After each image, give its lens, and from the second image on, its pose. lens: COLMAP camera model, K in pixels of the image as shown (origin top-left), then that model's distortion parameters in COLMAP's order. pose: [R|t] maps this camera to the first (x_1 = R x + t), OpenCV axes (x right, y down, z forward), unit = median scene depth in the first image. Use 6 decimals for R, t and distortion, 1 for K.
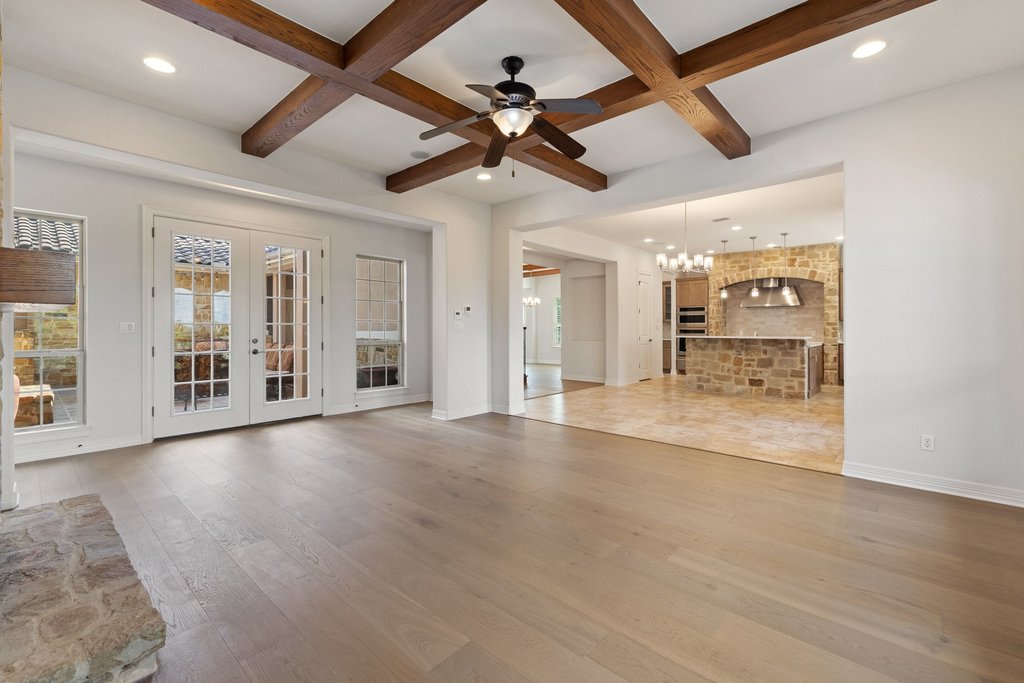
lens RADIAL K [[441.1, 0, 510.6], [0, 441.1, 325.5], [0, 0, 1]] dist [0.009301, 0.000026]
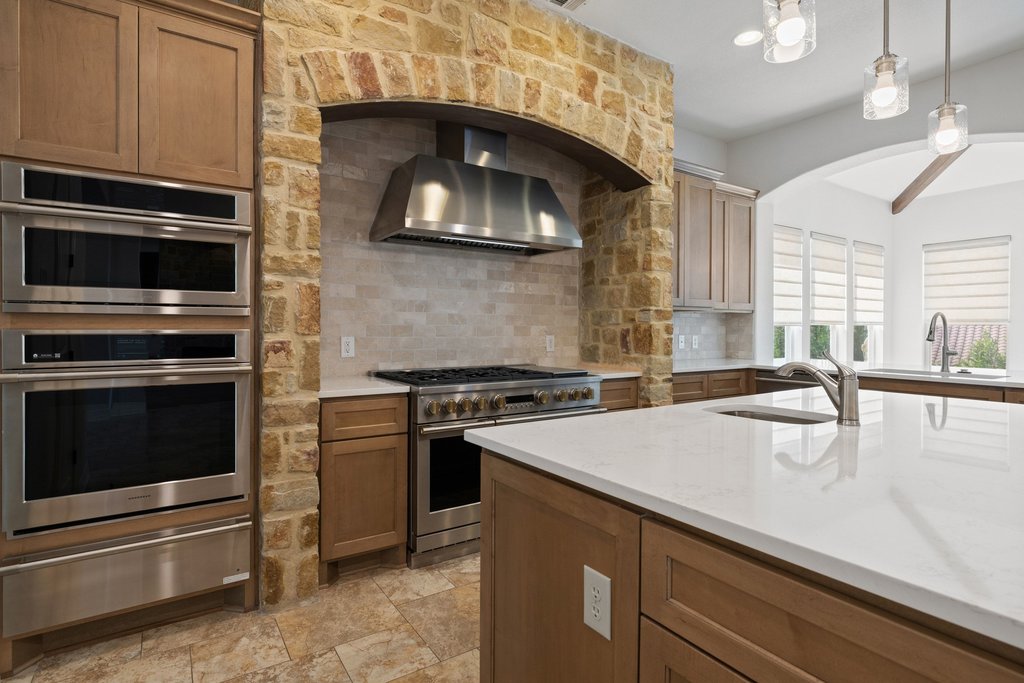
lens RADIAL K [[520.8, 0, 511.9], [0, 520.8, 331.2], [0, 0, 1]] dist [-0.001531, -0.000016]
pose [[0.241115, -0.004256, 0.970487, 0.330619], [-0.009623, 0.999931, 0.006776, 0.006991], [-0.970449, -0.010973, 0.241057, 1.018758]]
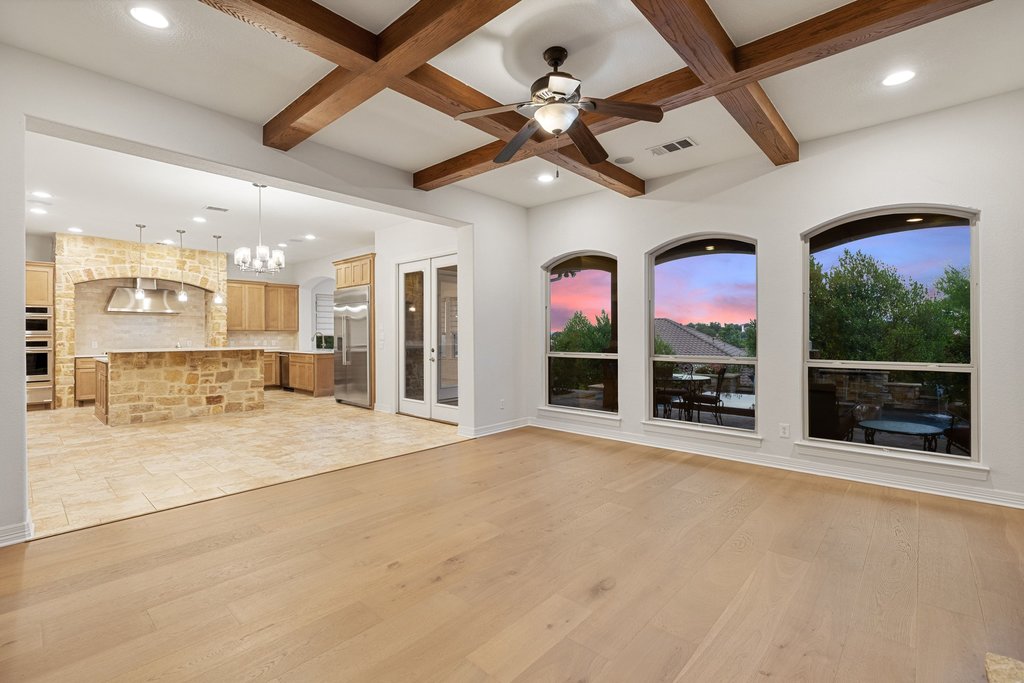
lens RADIAL K [[455.2, 0, 510.4], [0, 455.2, 334.5], [0, 0, 1]] dist [-0.002231, 0.000144]
pose [[0.000196, 0.001689, 0.999999, -0.302518], [-0.002455, 0.999996, -0.001688, -0.001551], [-0.999997, -0.002455, 0.000200, 0.349765]]
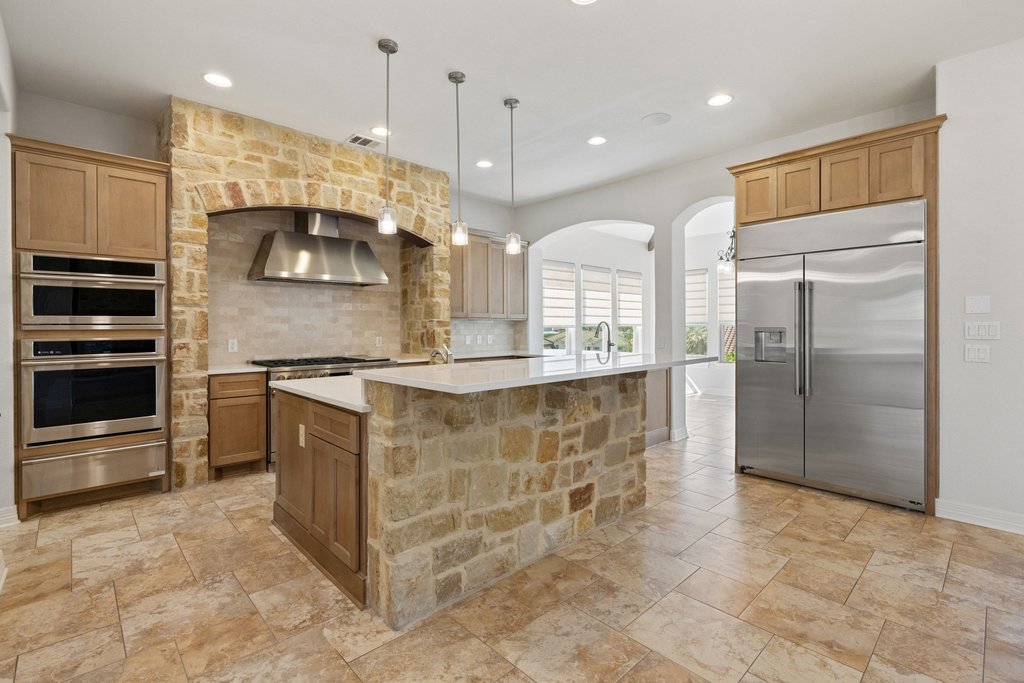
lens RADIAL K [[466.5, 0, 513.4], [0, 466.5, 328.2], [0, 0, 1]] dist [-0.001889, -0.000031]
pose [[0.074478, -0.003116, 0.997218, 0.170640], [-0.002703, 0.999991, 0.003326, -0.000154], [-0.997219, -0.002943, 0.074469, 0.876747]]
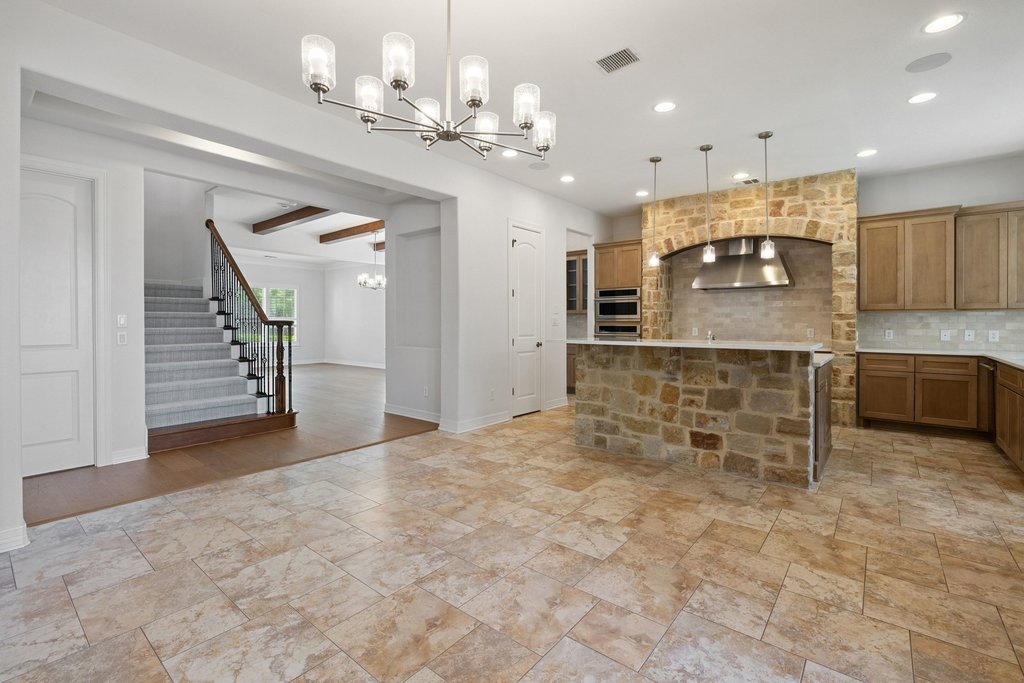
lens RADIAL K [[454.1, 0, 509.7], [0, 454.1, 324.4], [0, 0, 1]] dist [-0.003421, -0.000264]
pose [[0.998775, 0.001568, 0.049463, 0.278404], [-0.001997, 0.999961, 0.008613, 0.002290], [-0.049447, -0.008702, 0.998739, 0.456692]]
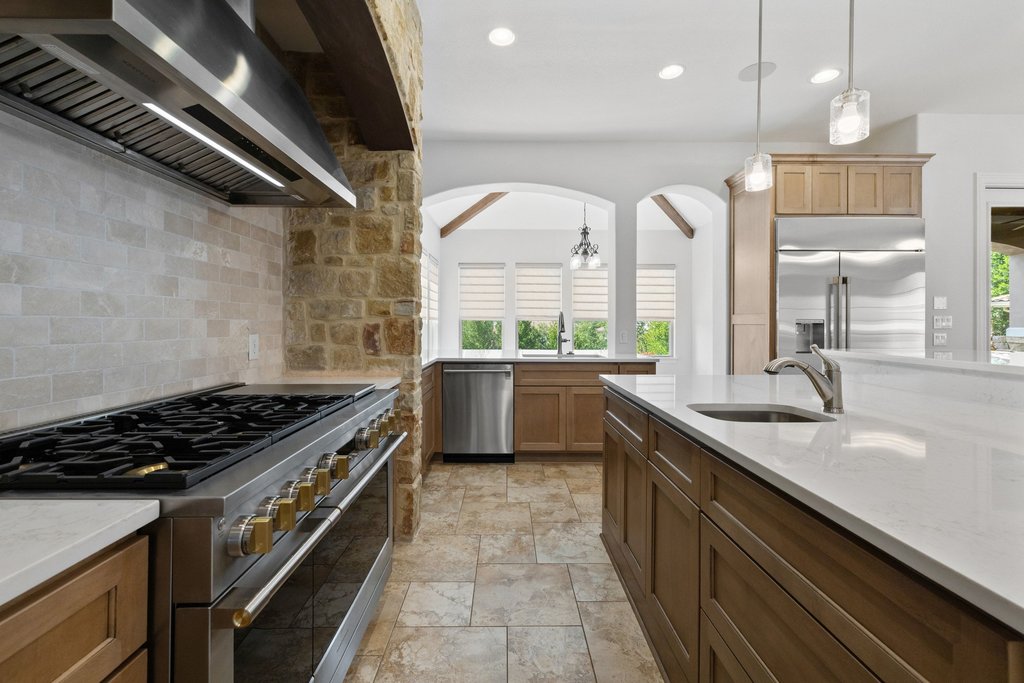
lens RADIAL K [[435.1, 0, 507.4], [0, 435.1, 321.3], [0, 0, 1]] dist [0.000896, 0.000085]
pose [[-0.675044, 0.002048, 0.737775, 0.488151], [-0.007036, 0.999933, -0.009214, 0.007187], [-0.737744, -0.011411, -0.674984, 1.145412]]
